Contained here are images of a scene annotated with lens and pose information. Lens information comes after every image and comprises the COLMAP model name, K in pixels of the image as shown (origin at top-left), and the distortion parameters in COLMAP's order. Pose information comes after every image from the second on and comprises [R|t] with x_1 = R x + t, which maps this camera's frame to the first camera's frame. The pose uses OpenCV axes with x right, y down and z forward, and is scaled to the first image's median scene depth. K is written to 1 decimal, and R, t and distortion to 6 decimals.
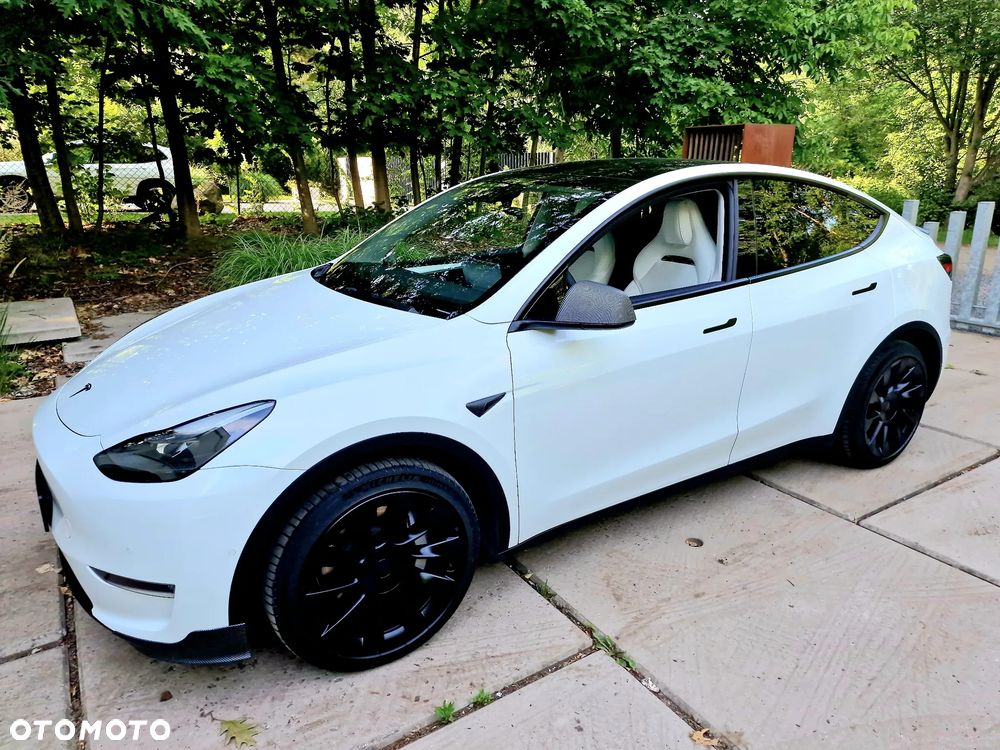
lens RADIAL K [[666.3, 0, 497.8], [0, 666.3, 372.2], [0, 0, 1]] dist [0.080640, -0.064323]
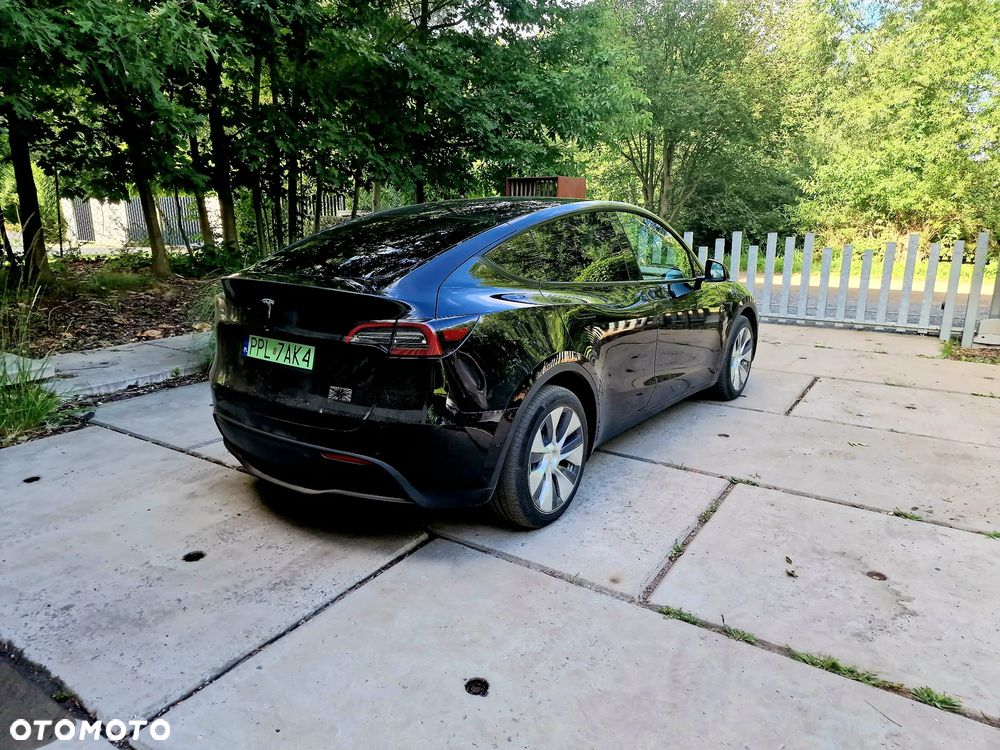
lens RADIAL K [[648.7, 0, 489.8], [0, 648.7, 376.1], [0, 0, 1]] dist [0.039136, -0.001528]
pose [[0.923208, -0.096146, 0.372079, -0.296564], [0.112904, 0.993329, -0.023460, 0.031316], [-0.367341, 0.063668, 0.927905, -0.100474]]
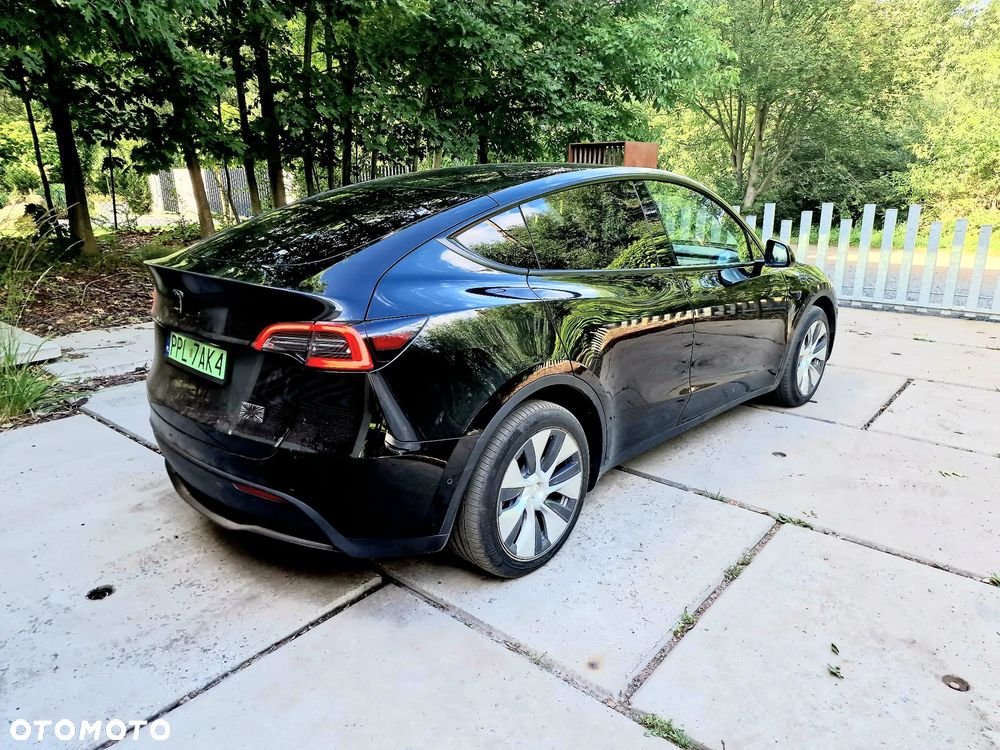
lens RADIAL K [[654.6, 0, 500.0], [0, 654.6, 375.0], [0, 0, 1]] dist [0.048694, -0.029552]
pose [[0.959993, -0.083545, 0.267270, -0.217156], [0.085377, 0.996337, 0.004781, 0.016106], [-0.266691, 0.018229, 0.963610, -0.049598]]
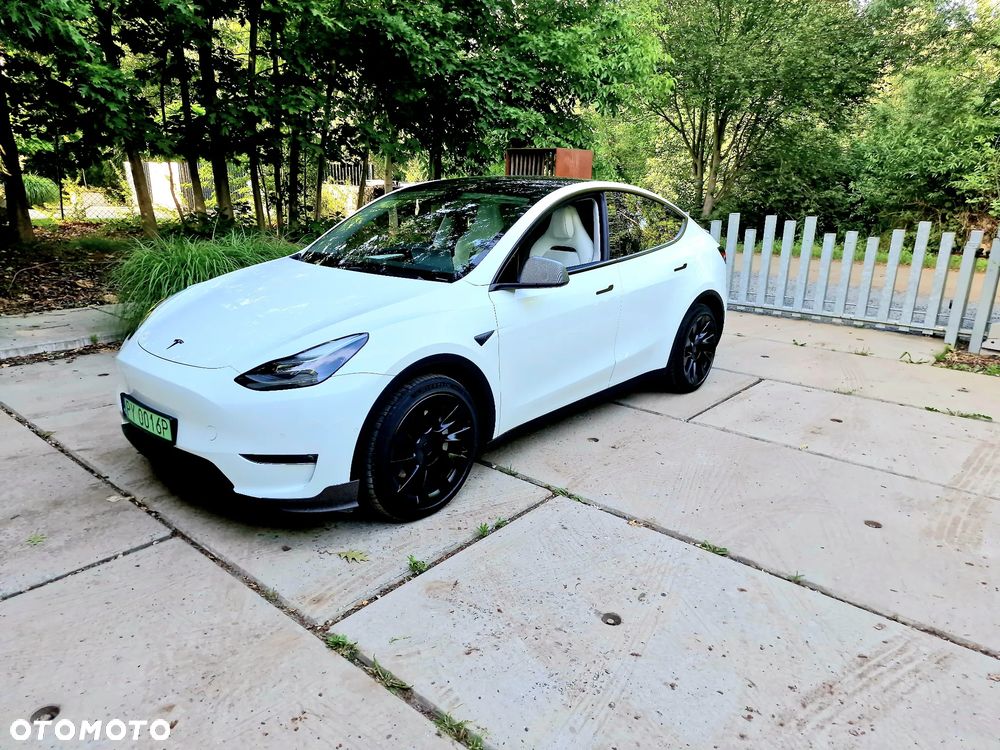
lens RADIAL K [[663.0, 0, 484.8], [0, 663.0, 372.4], [0, 0, 1]] dist [0.084944, -0.071950]
pose [[0.961266, -0.056426, 0.269785, -0.119599], [0.060483, 0.998146, -0.006744, 0.038583], [-0.268904, 0.022800, 0.962897, -0.124679]]
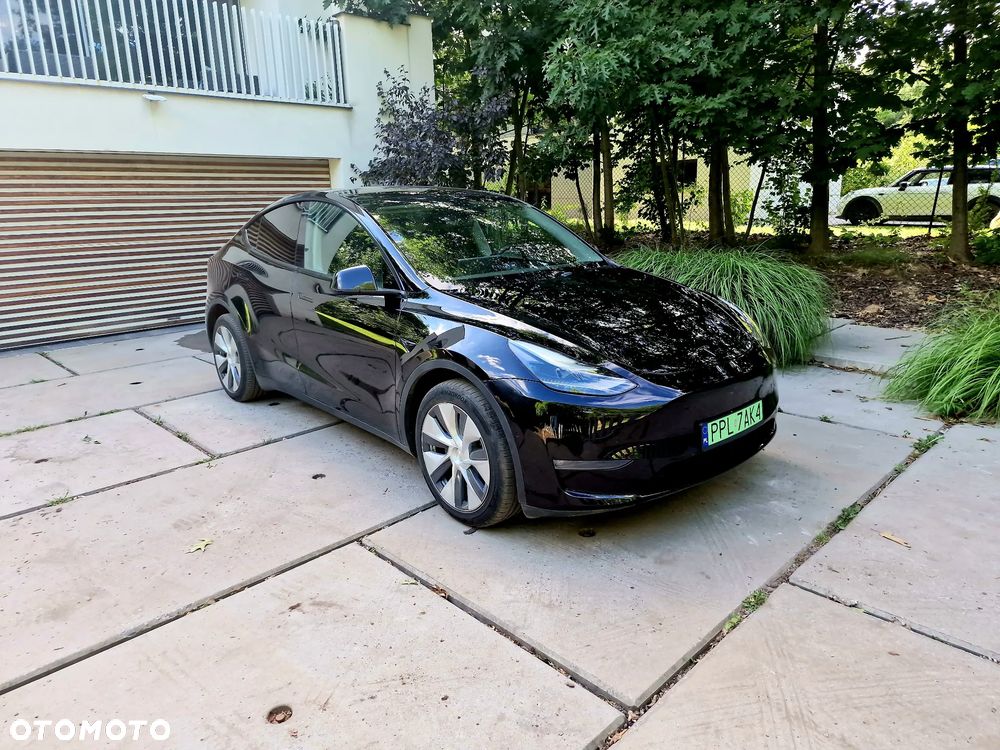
lens RADIAL K [[663.0, 0, 484.8], [0, 663.0, 372.4], [0, 0, 1]] dist [0.084944, -0.071950]
pose [[0.185863, 0.241886, -0.952337, 0.550134], [-0.251977, 0.948547, 0.191746, -0.097717], [0.949717, 0.204329, 0.237249, 0.337934]]
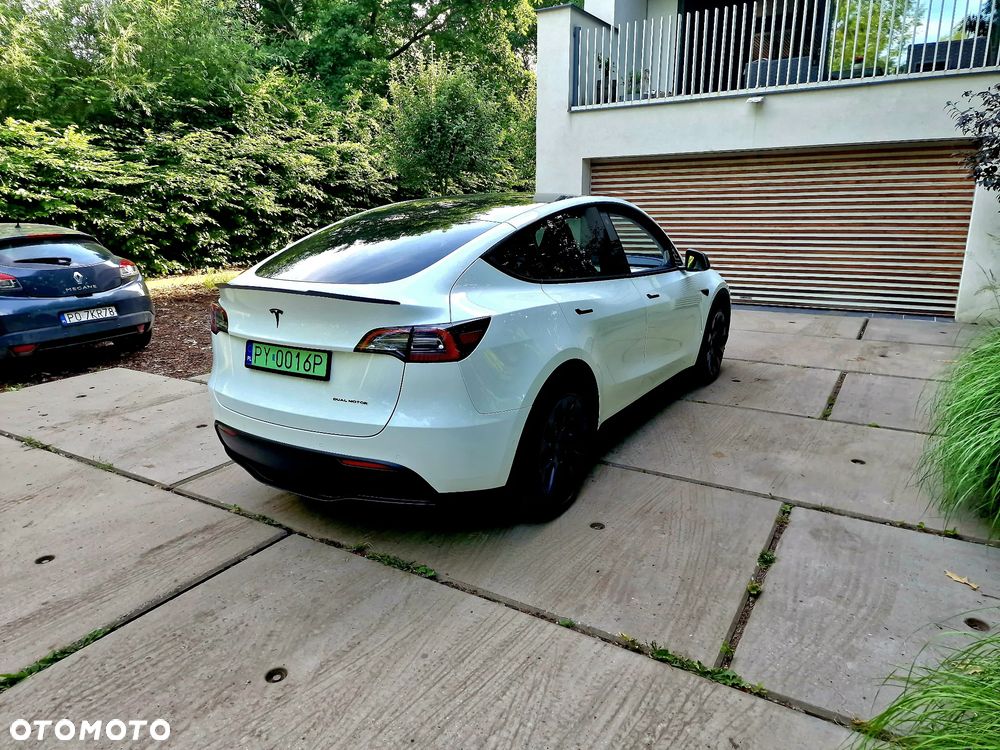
lens RADIAL K [[666.3, 0, 497.8], [0, 666.3, 372.2], [0, 0, 1]] dist [0.080640, -0.064323]
pose [[-0.902031, 0.121969, -0.414082, 0.329078], [-0.109456, 0.863277, 0.492719, -0.275469], [0.417564, 0.489772, -0.765352, 0.900298]]
